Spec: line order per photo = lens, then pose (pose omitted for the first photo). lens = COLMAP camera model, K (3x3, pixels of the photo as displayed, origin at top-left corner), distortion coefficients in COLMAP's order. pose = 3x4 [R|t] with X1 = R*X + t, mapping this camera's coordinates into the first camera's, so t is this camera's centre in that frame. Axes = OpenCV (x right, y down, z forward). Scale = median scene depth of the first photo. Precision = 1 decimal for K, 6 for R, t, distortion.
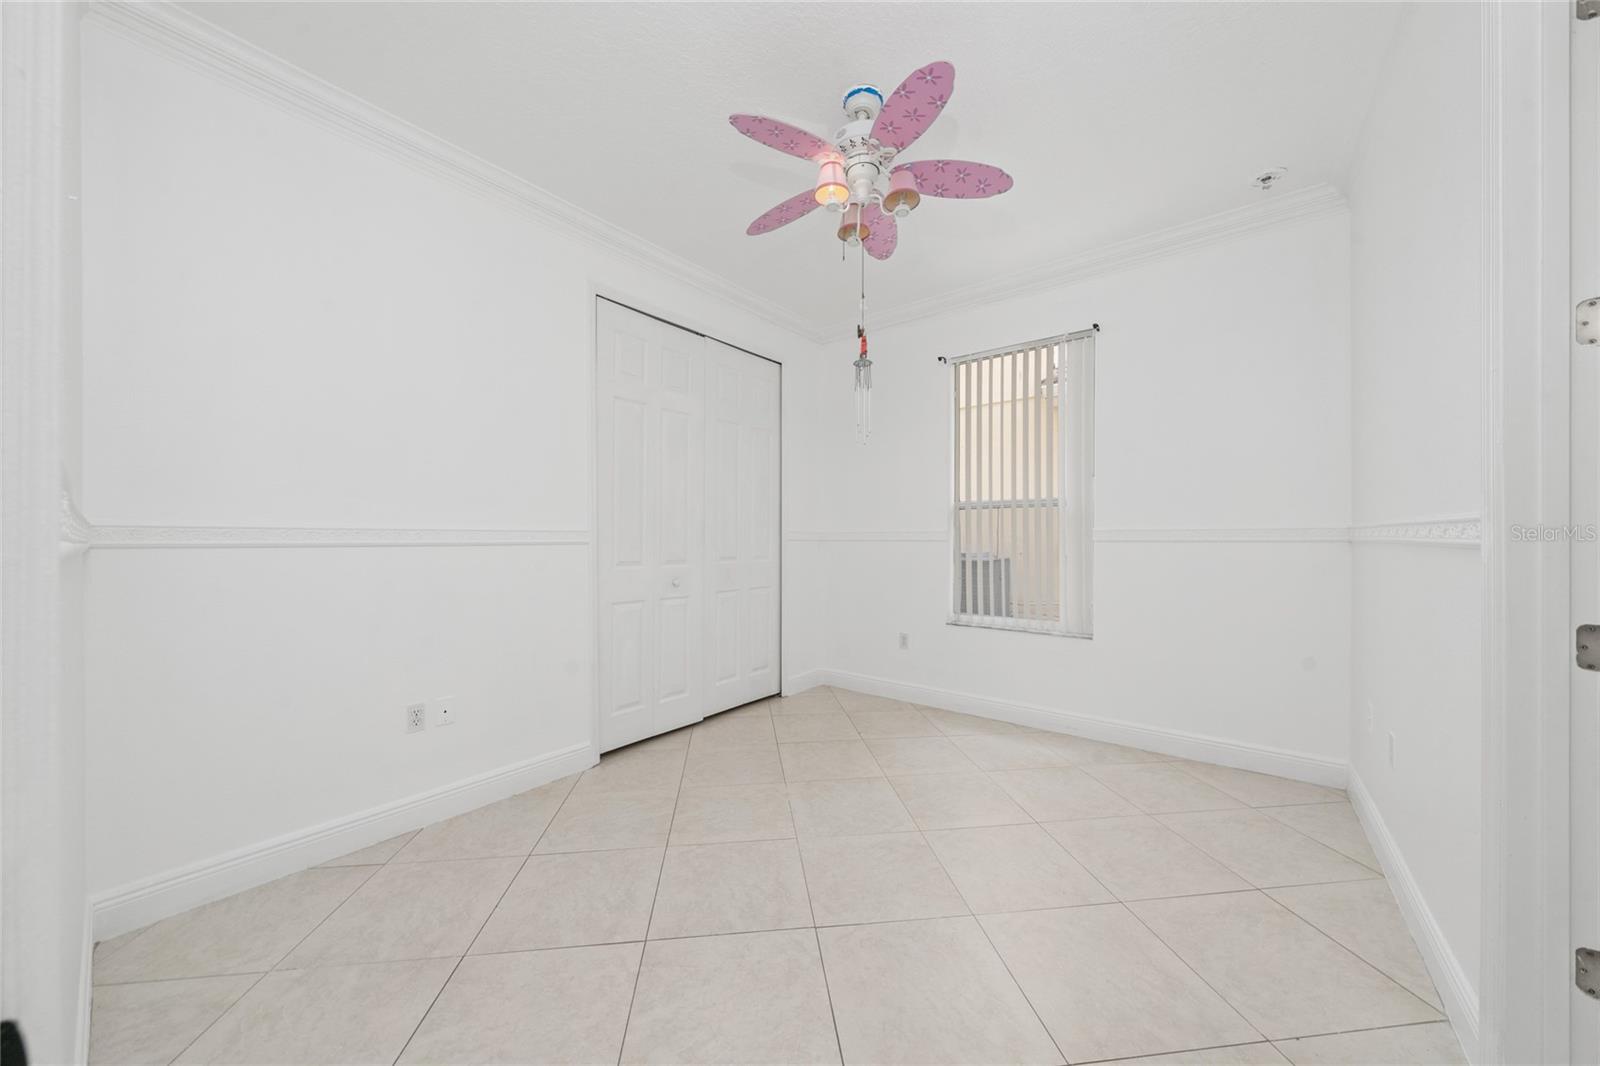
lens RADIAL K [[553.9, 0, 794.2], [0, 553.9, 532.0], [0, 0, 1]] dist [0.001301, 0.000192]
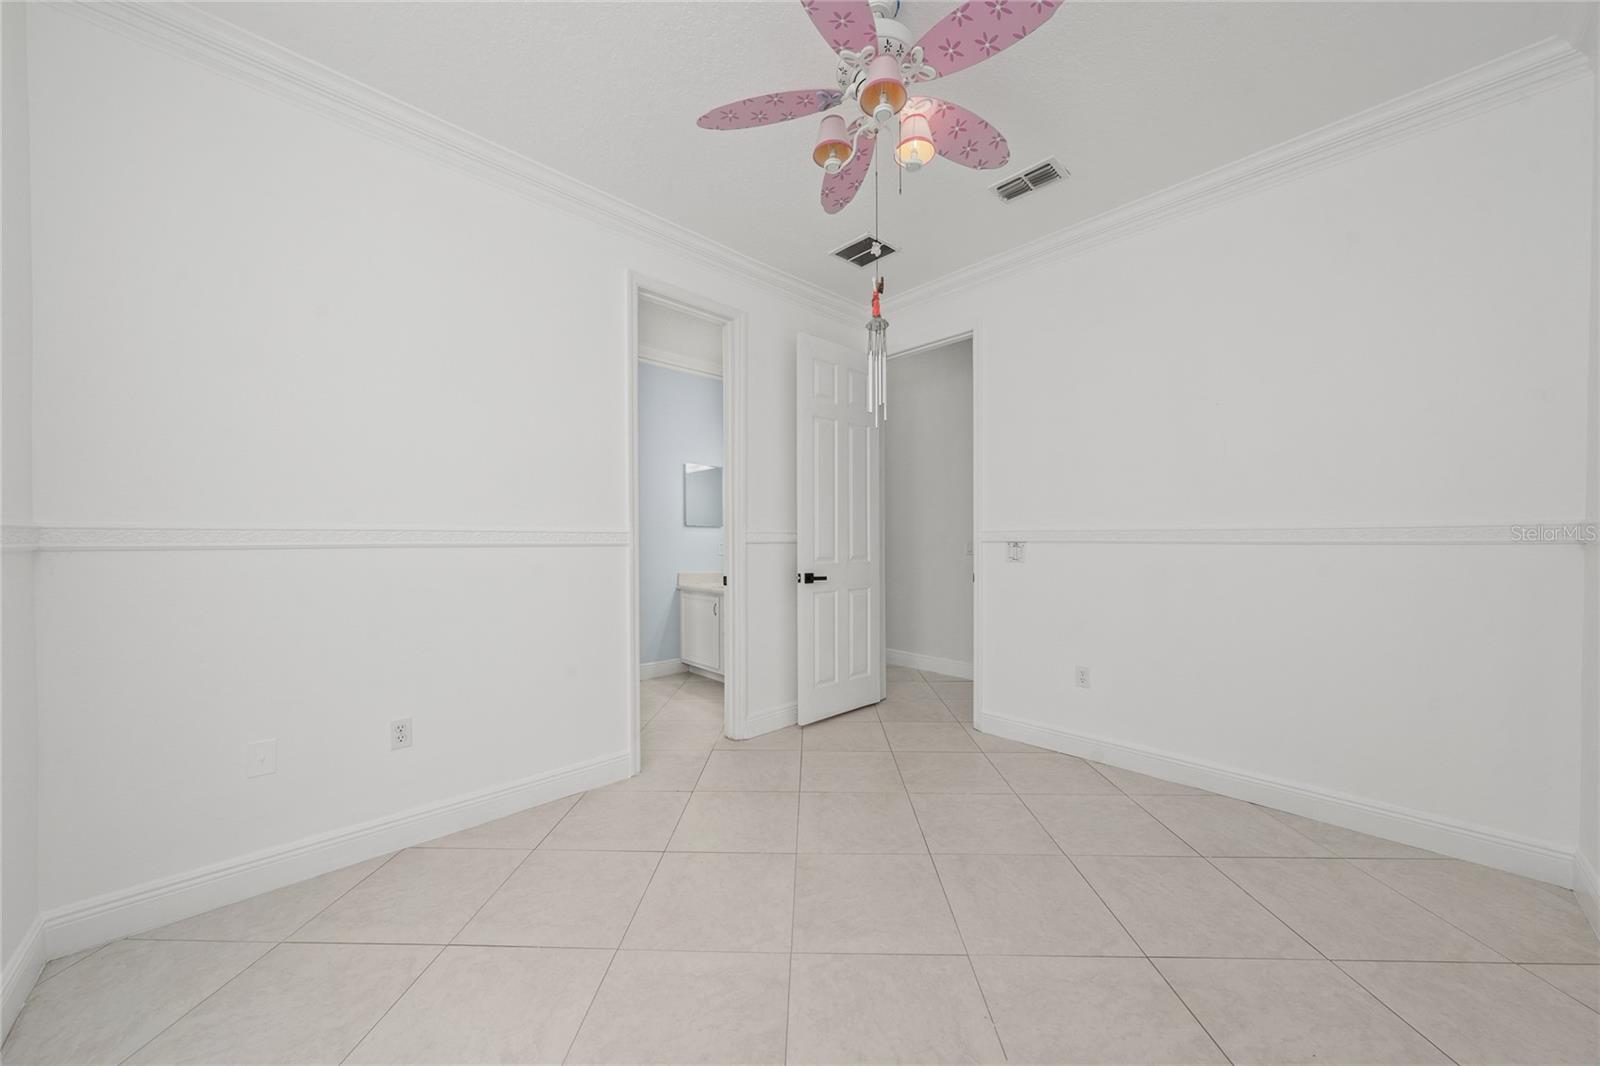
lens RADIAL K [[553.9, 0, 805.4], [0, 553.9, 537.4], [0, 0, 1]] dist [0.001301, 0.000192]
pose [[0.989598, 0.001157, -0.143853, 0.126165], [-0.000307, 0.999982, 0.005932, 0.000161], [0.143857, -0.005826, 0.989581, 0.170884]]
